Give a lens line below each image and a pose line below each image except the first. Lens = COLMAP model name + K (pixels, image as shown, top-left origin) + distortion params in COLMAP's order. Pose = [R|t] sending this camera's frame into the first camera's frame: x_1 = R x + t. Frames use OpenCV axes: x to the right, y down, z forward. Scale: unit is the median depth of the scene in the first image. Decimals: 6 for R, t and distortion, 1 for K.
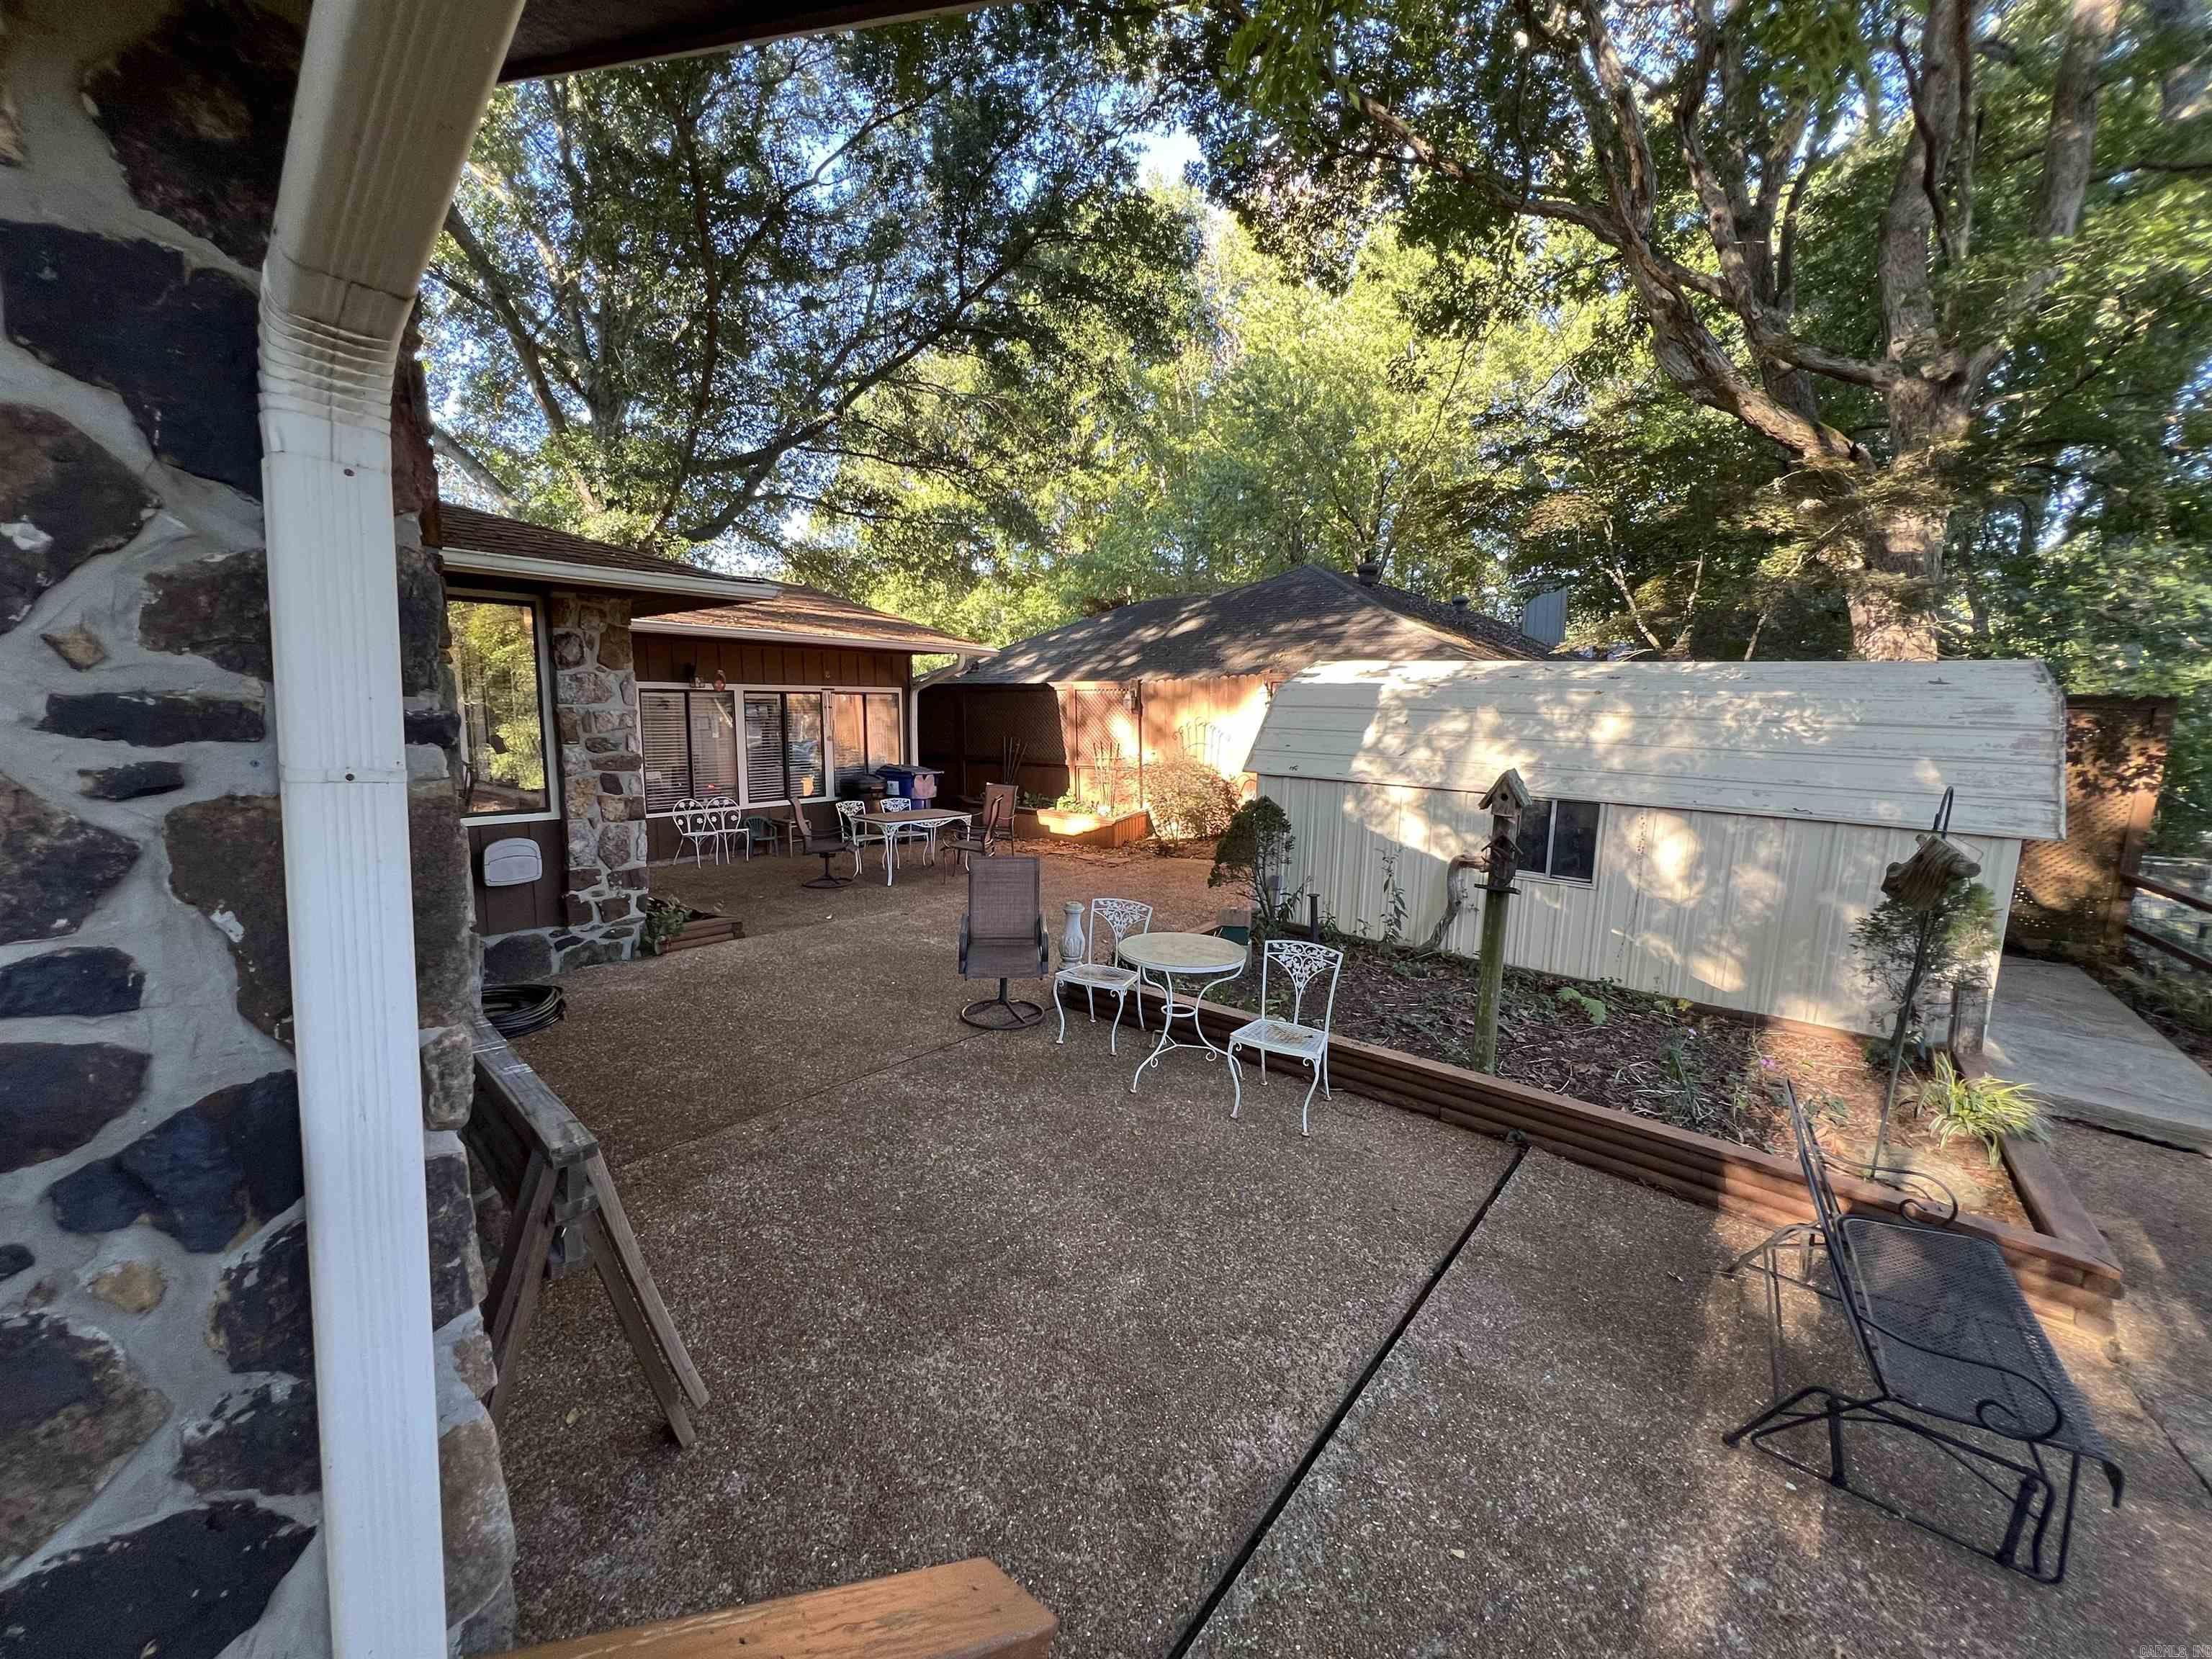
lens RADIAL K [[887.8, 0, 1106.0], [0, 887.8, 829.5], [0, 0, 1]] dist [0.001950, 0.000763]
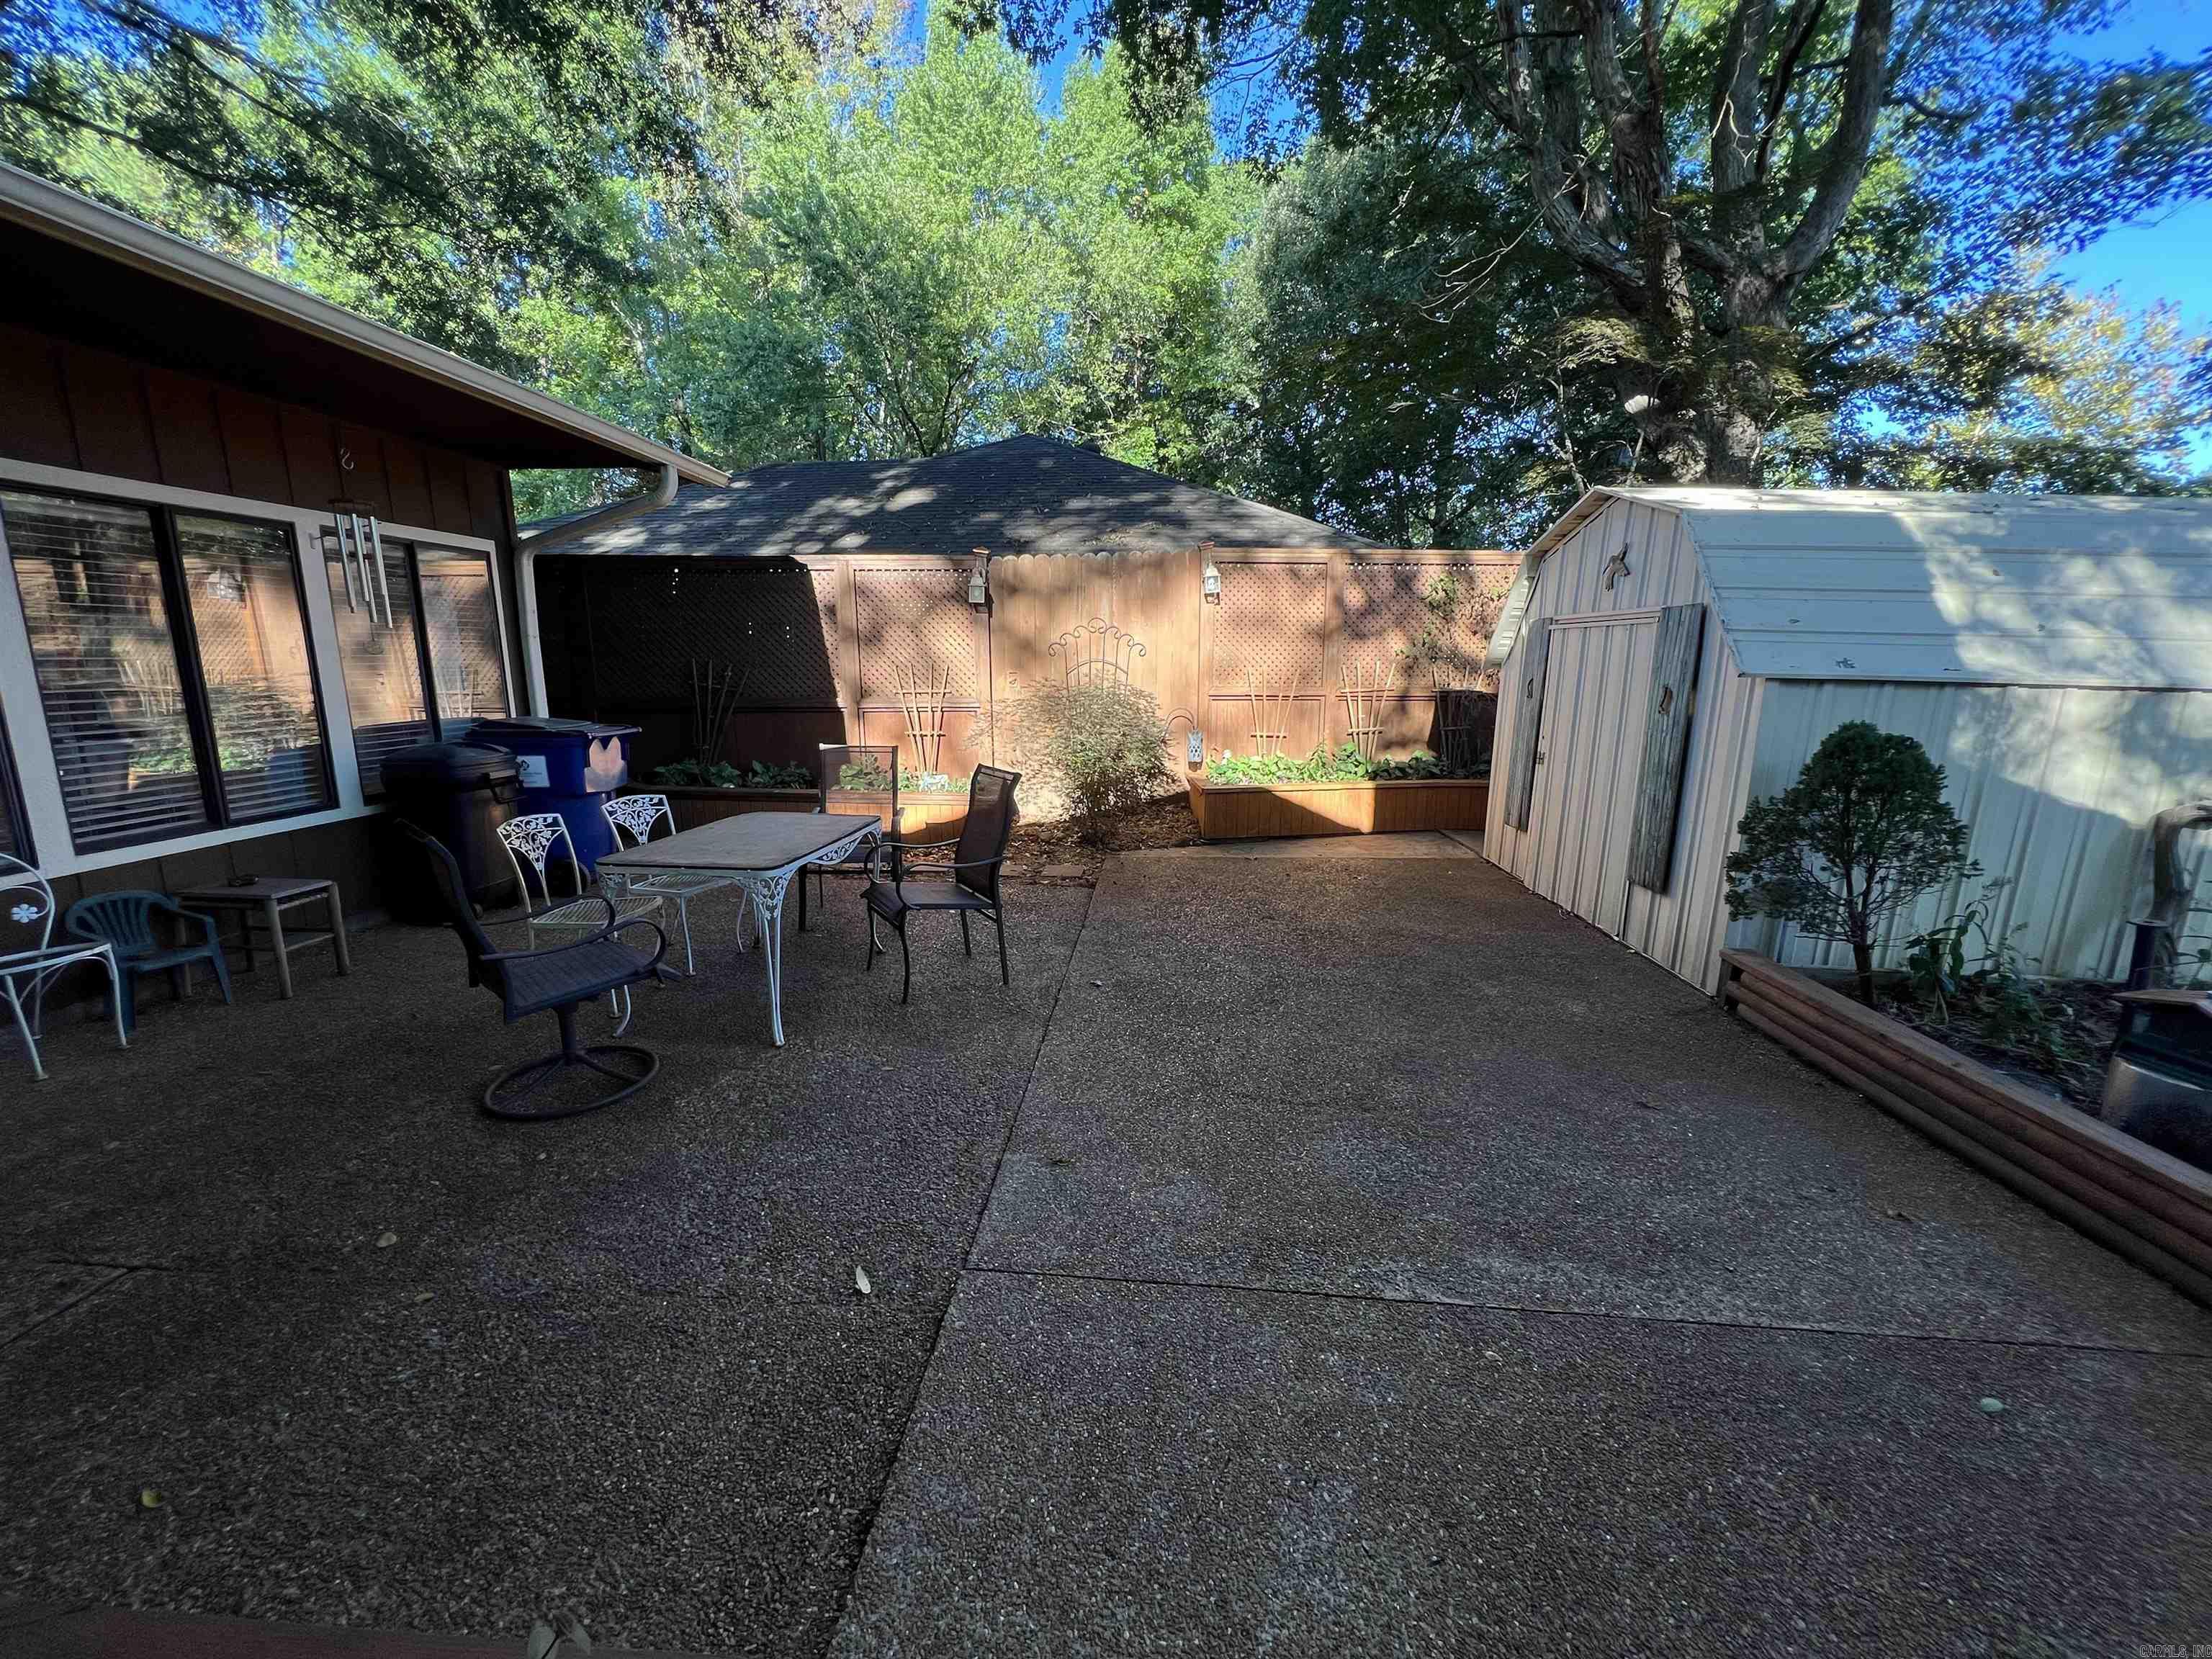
lens RADIAL K [[887.8, 0, 1106.0], [0, 887.8, 829.5], [0, 0, 1]] dist [0.001950, 0.000763]
pose [[0.827083, -0.112642, 0.550677, -0.234218], [0.081898, 0.993409, 0.080198, -0.029314], [-0.556081, -0.021231, 0.830857, 0.459289]]
